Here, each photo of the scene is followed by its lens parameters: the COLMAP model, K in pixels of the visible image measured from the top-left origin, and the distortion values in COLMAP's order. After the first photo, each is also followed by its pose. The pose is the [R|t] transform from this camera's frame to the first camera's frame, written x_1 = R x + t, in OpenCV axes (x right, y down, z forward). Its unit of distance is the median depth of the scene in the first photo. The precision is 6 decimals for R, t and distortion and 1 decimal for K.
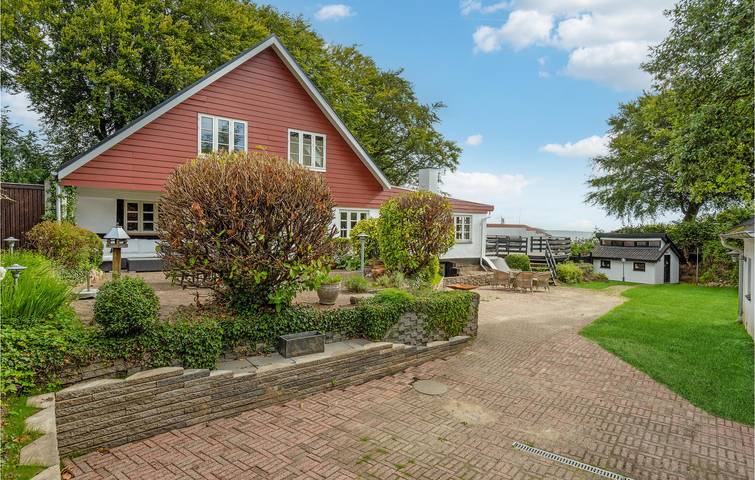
lens RADIAL K [[491.3, 0, 377.5], [0, 491.3, 240.0], [0, 0, 1]] dist [0.072537, 0.000898]
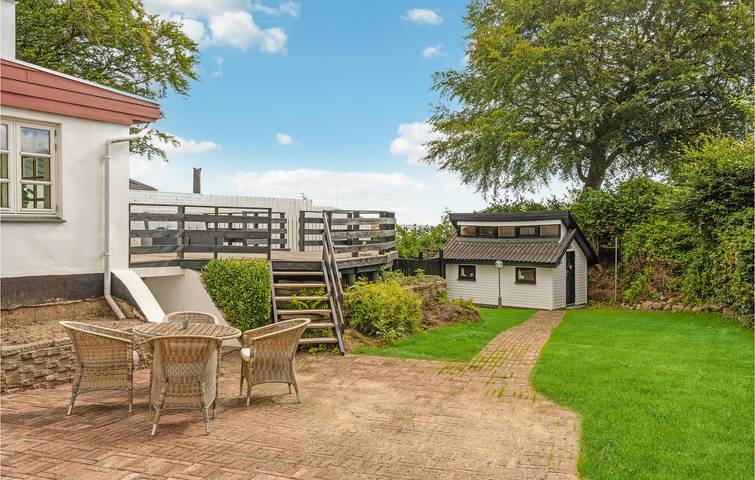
lens RADIAL K [[707.7, 0, 377.5], [0, 707.7, 240.0], [0, 0, 1]] dist [-0.000337, -0.000326]
pose [[0.950470, -0.016958, 0.310353, 0.154657], [0.016525, 0.999855, 0.004027, 0.011167], [-0.310376, 0.001301, 0.950613, 0.360129]]
